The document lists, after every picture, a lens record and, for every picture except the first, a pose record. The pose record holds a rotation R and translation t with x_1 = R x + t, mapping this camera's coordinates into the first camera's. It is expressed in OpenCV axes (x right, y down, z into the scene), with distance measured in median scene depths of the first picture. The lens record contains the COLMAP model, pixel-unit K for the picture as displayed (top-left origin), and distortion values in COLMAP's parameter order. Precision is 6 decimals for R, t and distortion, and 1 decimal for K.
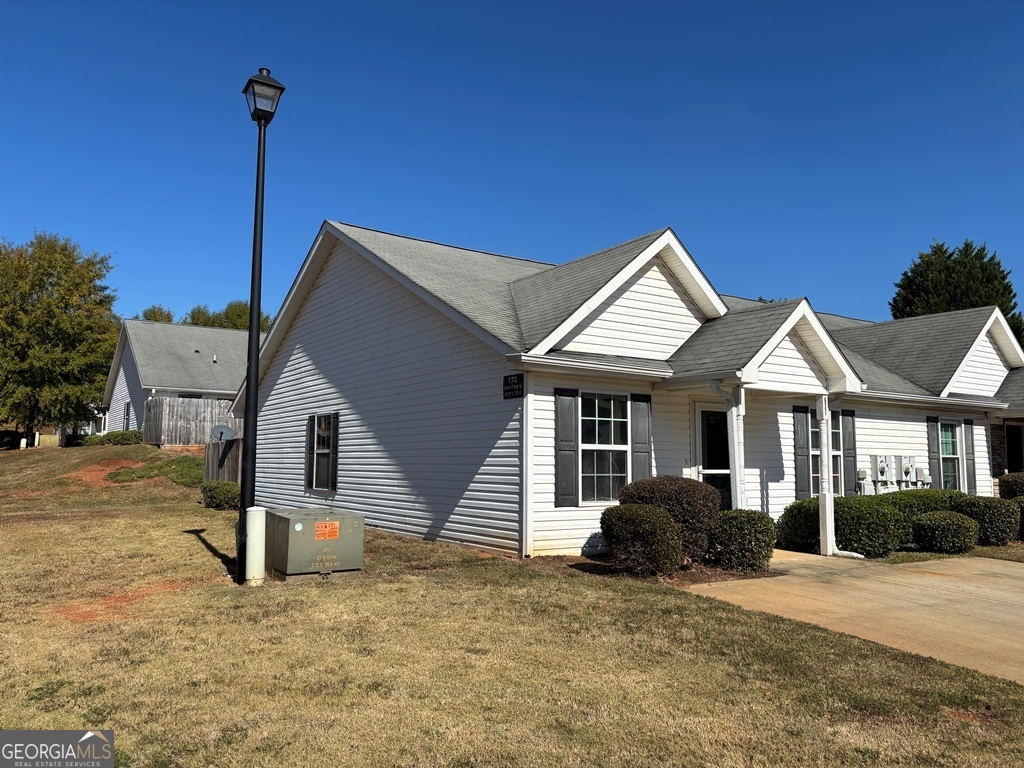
lens RADIAL K [[764.3, 0, 511.8], [0, 764.3, 376.3], [0, 0, 1]] dist [0.030144, -0.005048]
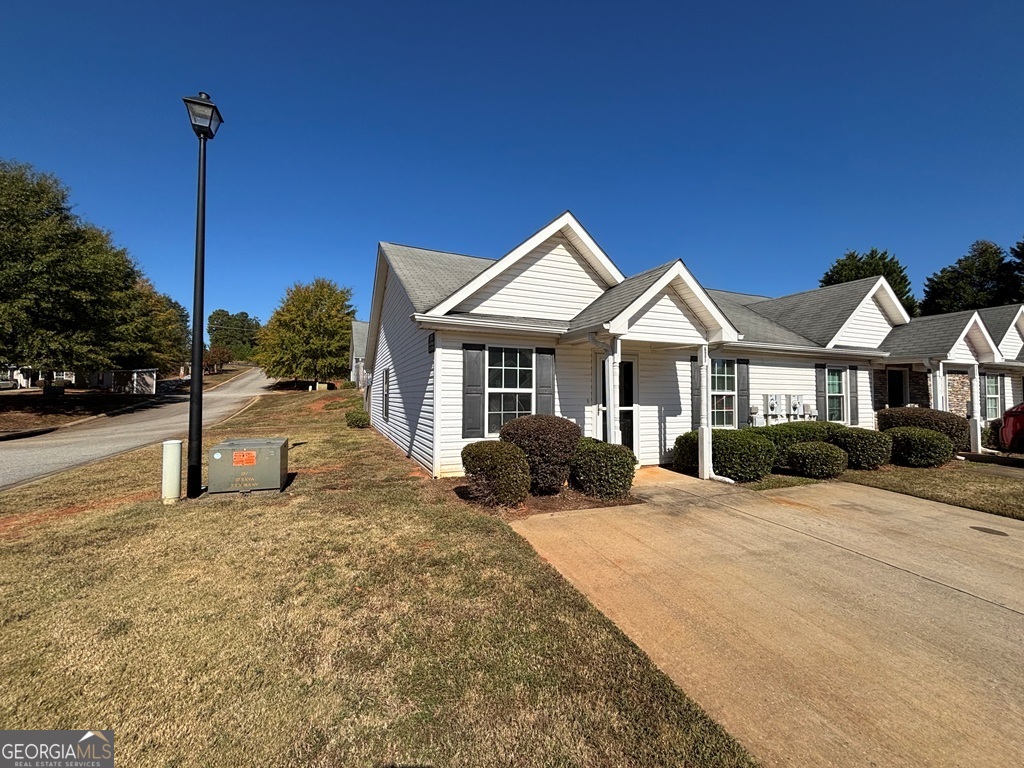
lens RADIAL K [[417.6, 0, 511.5], [0, 417.6, 375.5], [0, 0, 1]] dist [0.000221, 0.002143]
pose [[0.982719, -0.012027, -0.184710, 0.222281], [0.023074, 0.998063, 0.057774, 0.025794], [0.183658, -0.061038, 0.981093, 0.295379]]
